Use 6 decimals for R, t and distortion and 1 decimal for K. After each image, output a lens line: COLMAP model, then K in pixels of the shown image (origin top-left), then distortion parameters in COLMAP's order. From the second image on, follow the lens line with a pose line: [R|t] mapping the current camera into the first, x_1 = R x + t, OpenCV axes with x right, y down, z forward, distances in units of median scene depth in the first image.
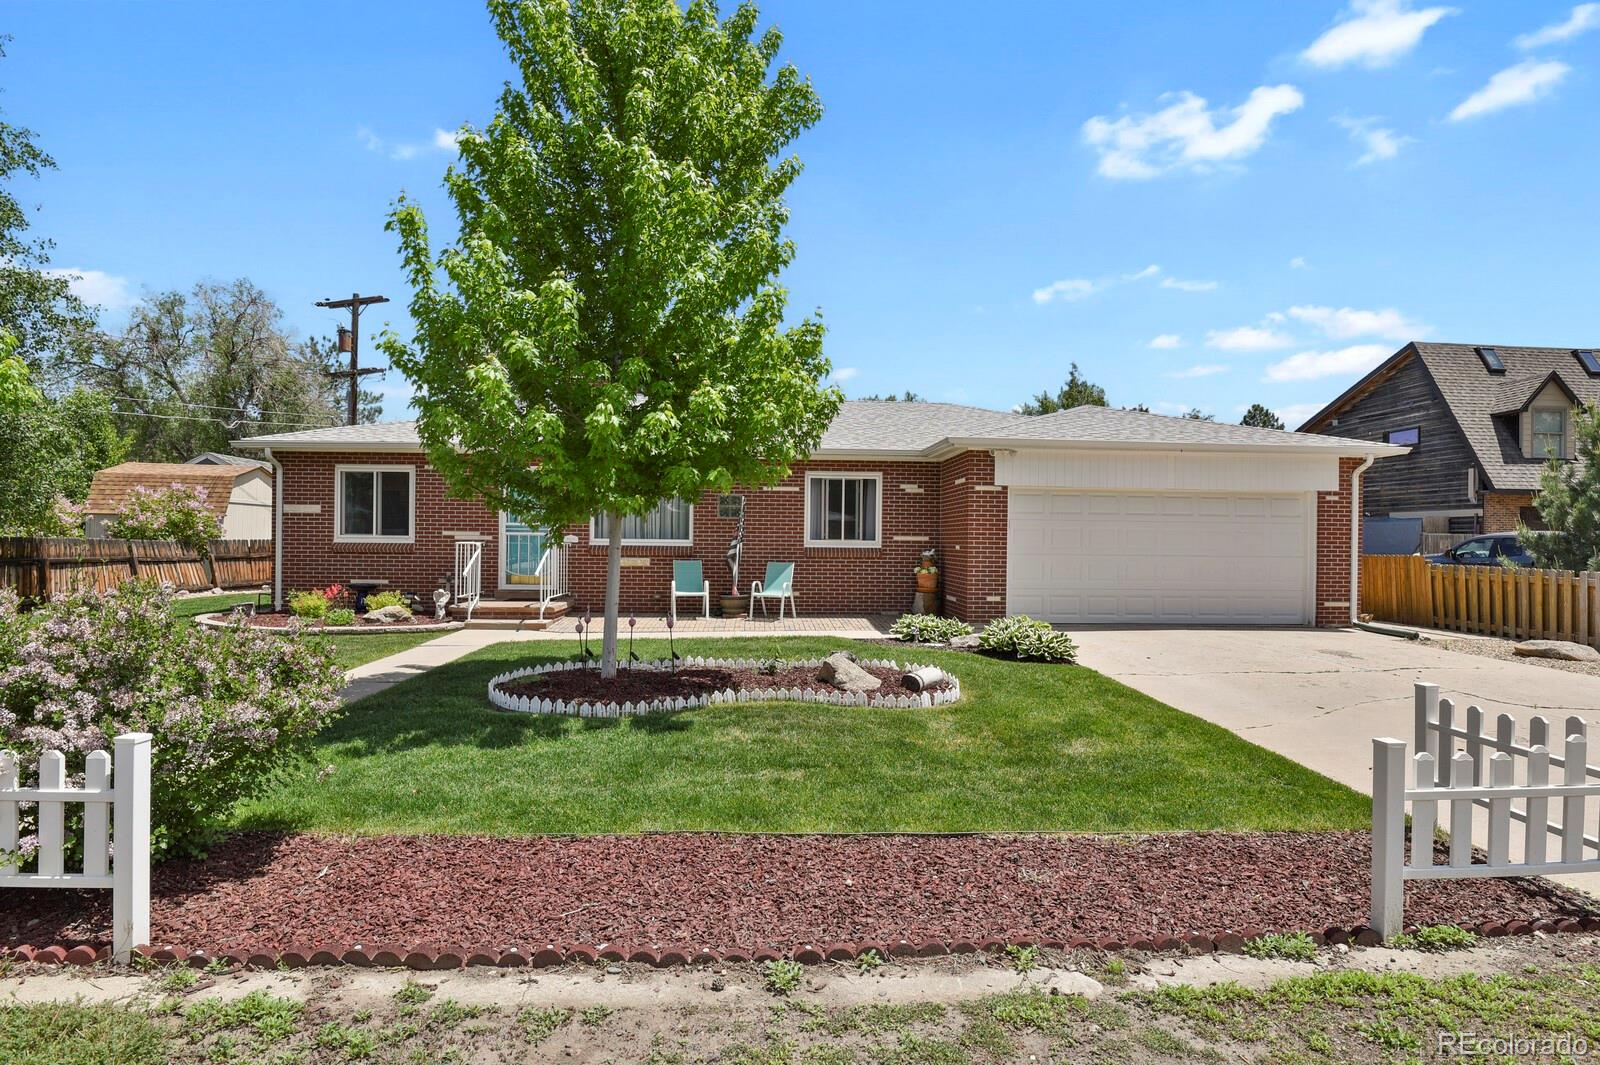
lens RADIAL K [[780.4, 0, 805.1], [0, 780.4, 534.6], [0, 0, 1]] dist [-0.003639, -0.001161]
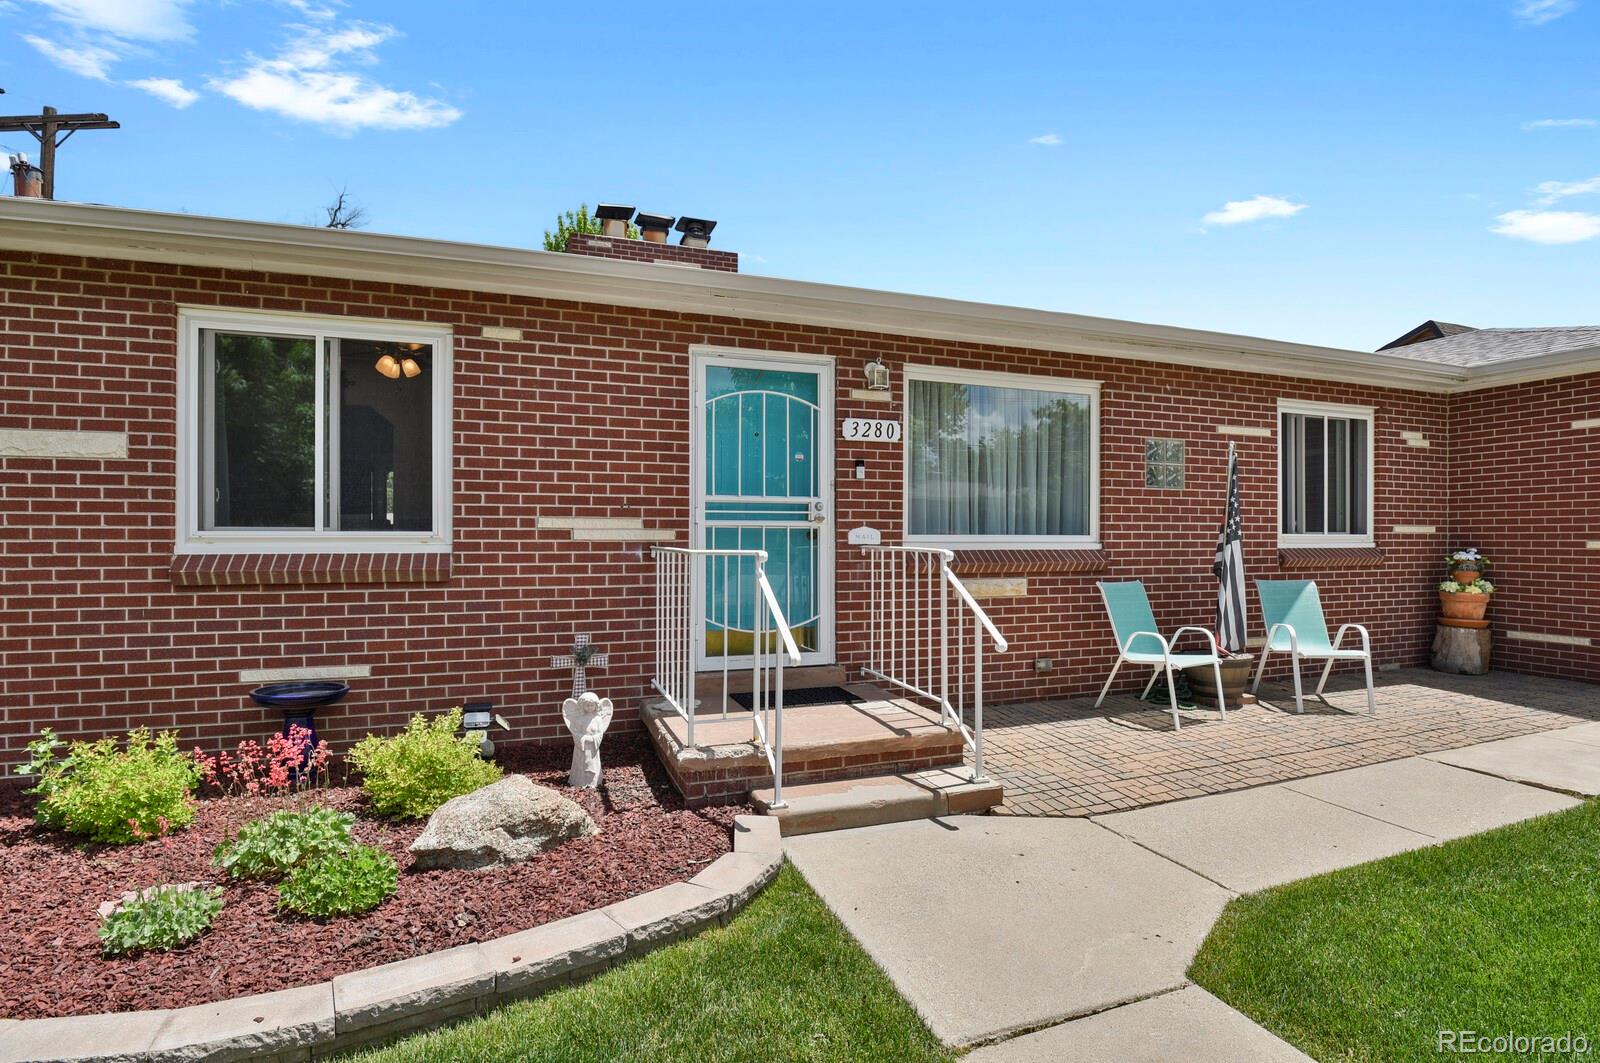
lens RADIAL K [[780.4, 0, 803.1], [0, 780.4, 536.8], [0, 0, 1]] dist [-0.003639, -0.001161]
pose [[0.957706, -0.008785, 0.287615, -0.450211], [0.006134, 0.999930, 0.010117, 0.001391], [-0.287684, -0.007925, 0.957693, 0.623756]]
